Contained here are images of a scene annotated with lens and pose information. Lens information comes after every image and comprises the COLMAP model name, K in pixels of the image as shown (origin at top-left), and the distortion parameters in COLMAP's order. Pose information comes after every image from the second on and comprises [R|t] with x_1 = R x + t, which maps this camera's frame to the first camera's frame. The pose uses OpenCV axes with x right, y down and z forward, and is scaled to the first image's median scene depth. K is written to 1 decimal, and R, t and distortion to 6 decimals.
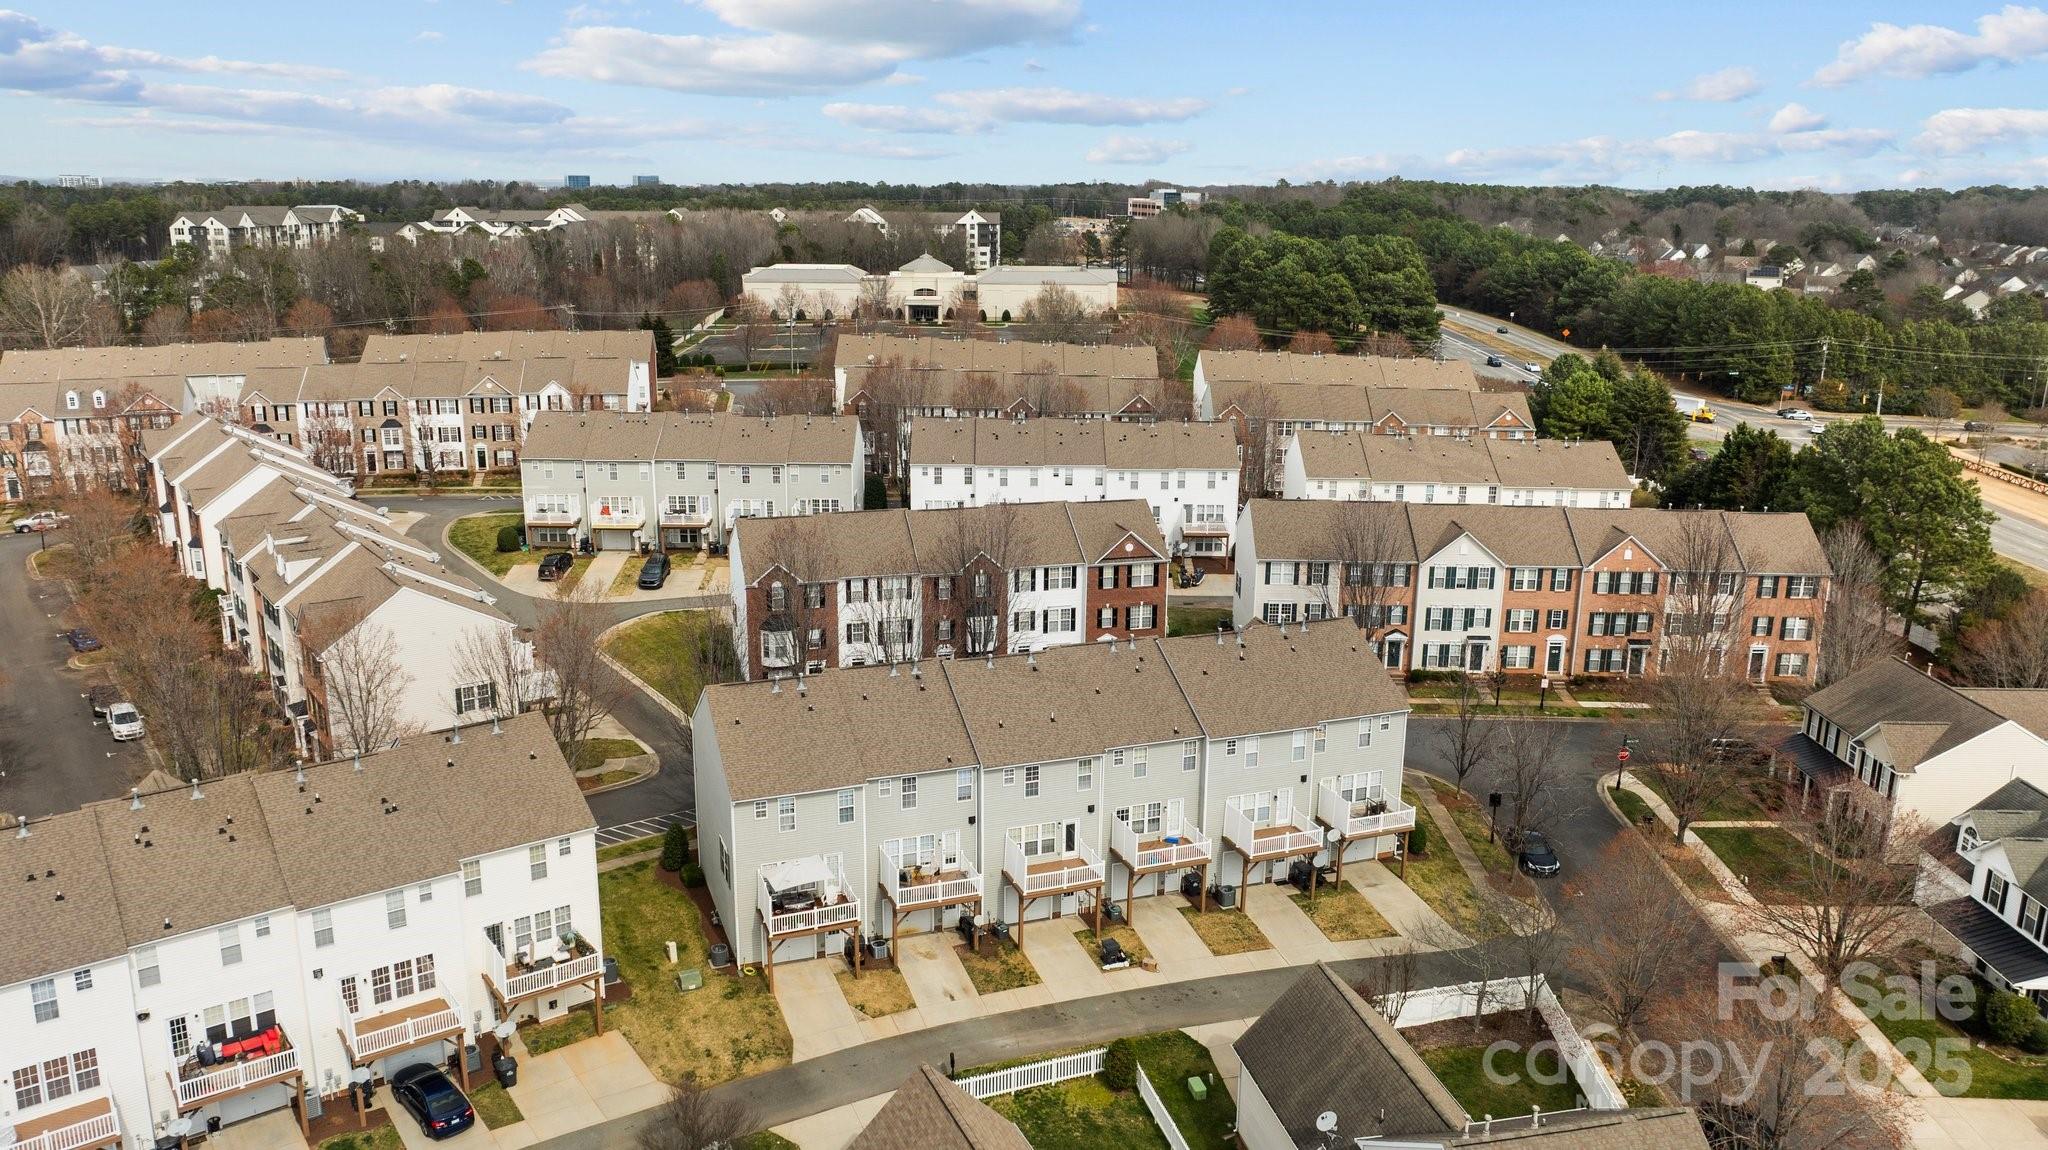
lens RADIAL K [[1508.3, 0, 1024.0], [0, 1508.3, 575.0], [0, 0, 1]] dist [-0.002264, 0.000453]
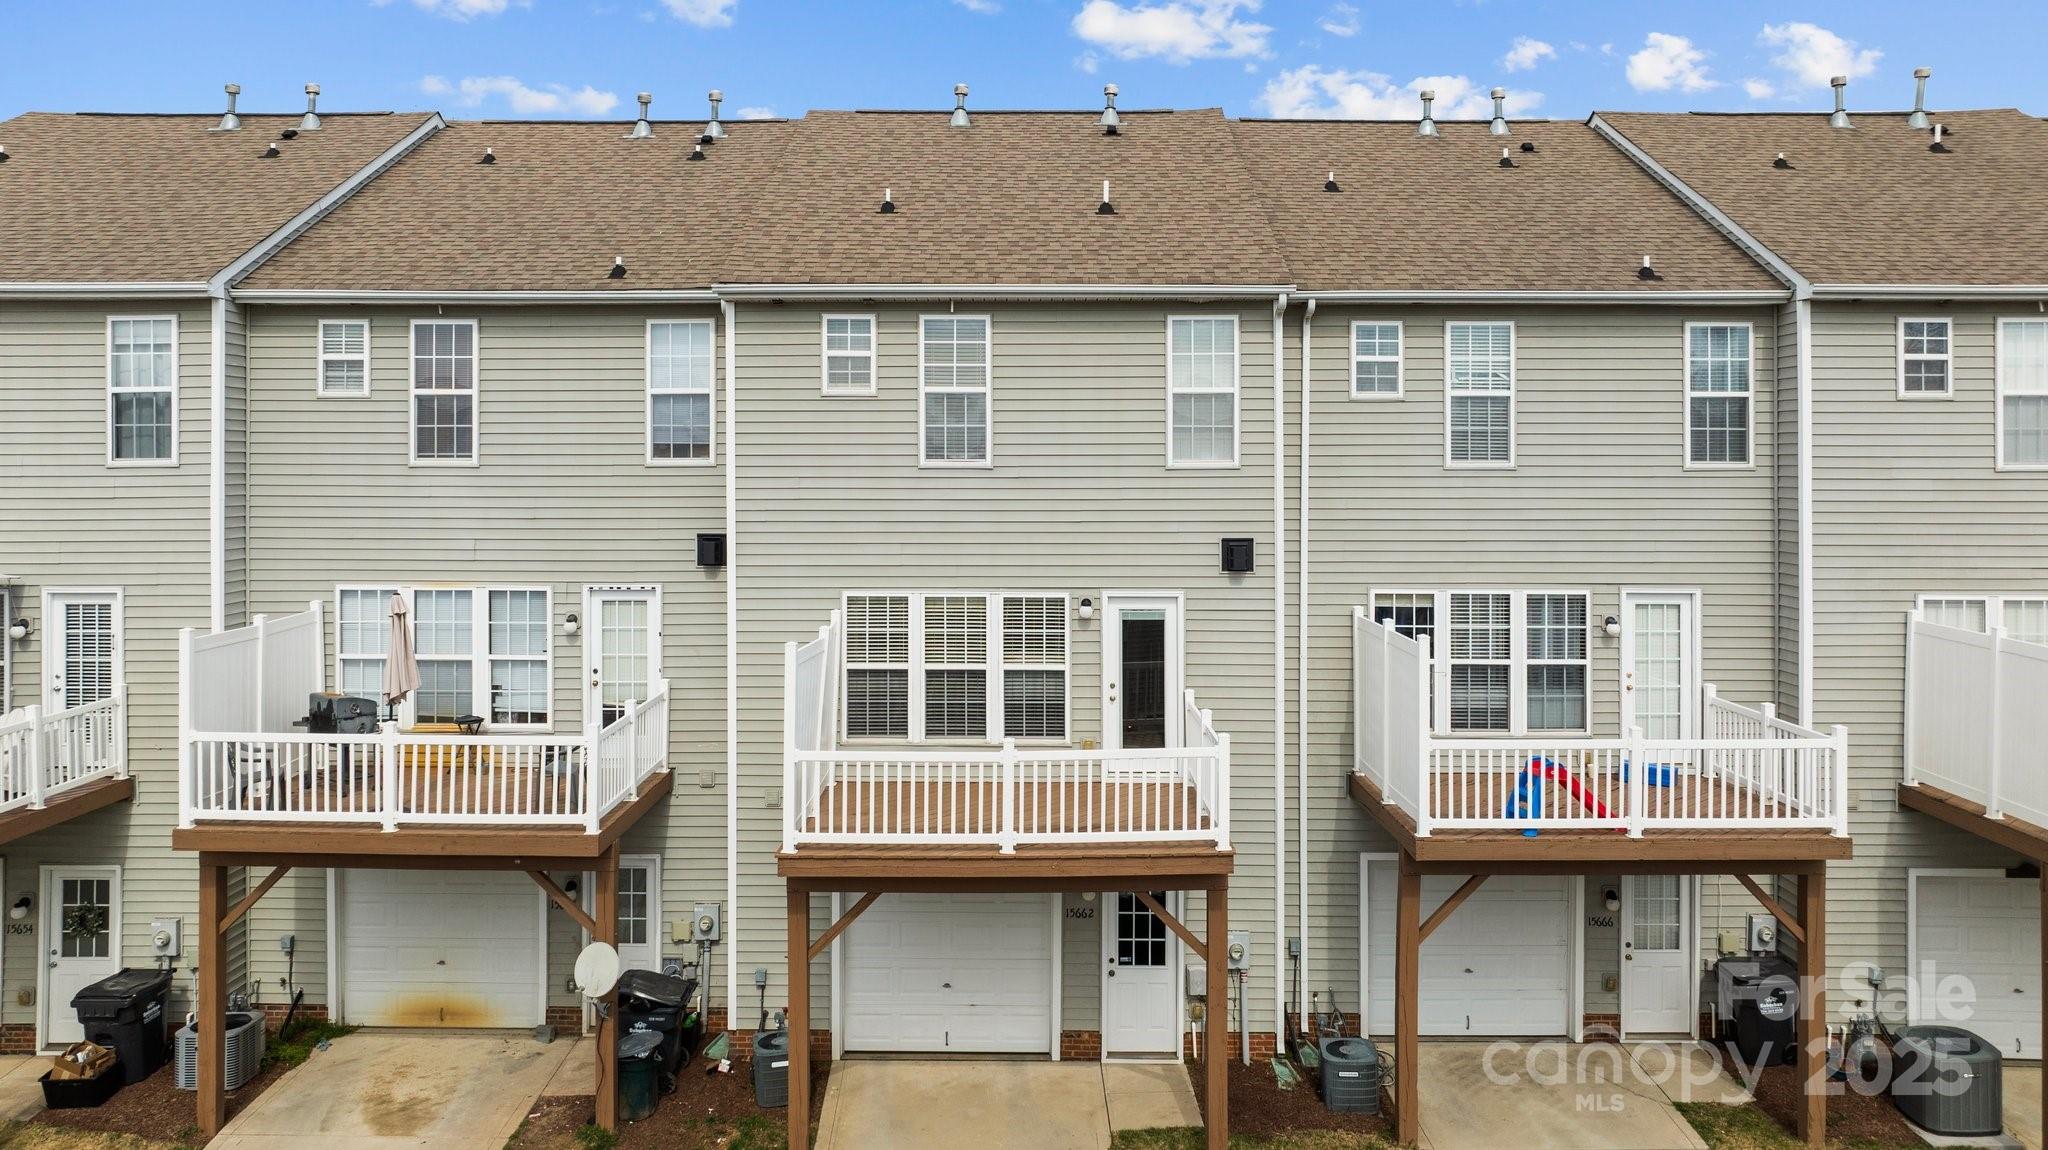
lens RADIAL K [[1476.5, 0, 978.9], [0, 1476.5, 471.6], [0, 0, 1]] dist [-0.002415, -0.000951]
pose [[0.932578, -0.009229, -0.360849, 0.085170], [-0.085299, 0.965727, -0.245145, 0.193144], [0.350744, 0.259397, 0.899829, 0.755936]]
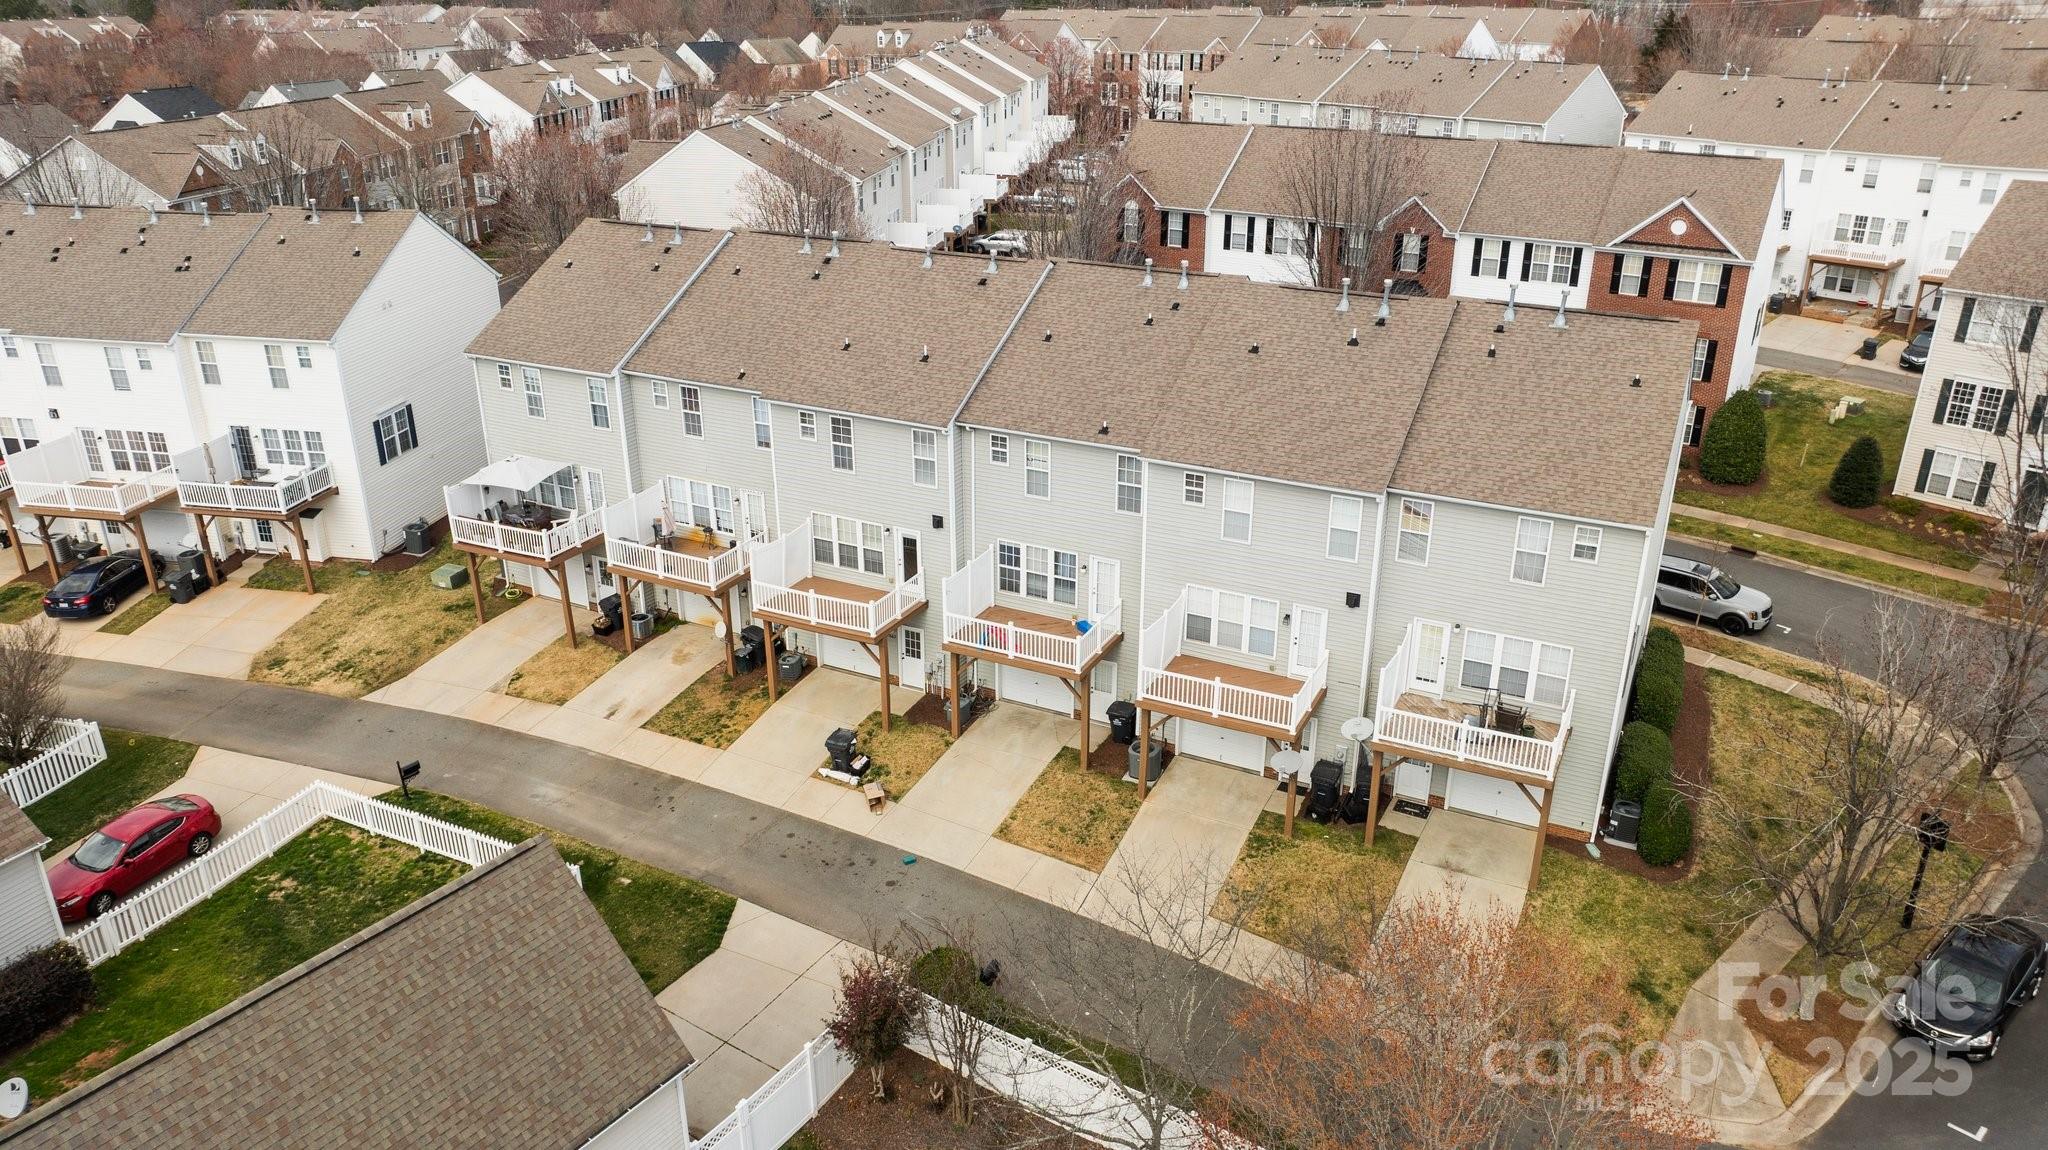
lens RADIAL K [[1431.7, 0, 1024.0], [0, 1431.7, 575.0], [0, 0, 1]] dist [-0.024052, 0.028901]
pose [[0.678369, 0.281515, -0.678650, 0.428654], [-0.177132, 0.959101, 0.220792, 0.045921], [0.713050, -0.029567, 0.700490, 0.615961]]
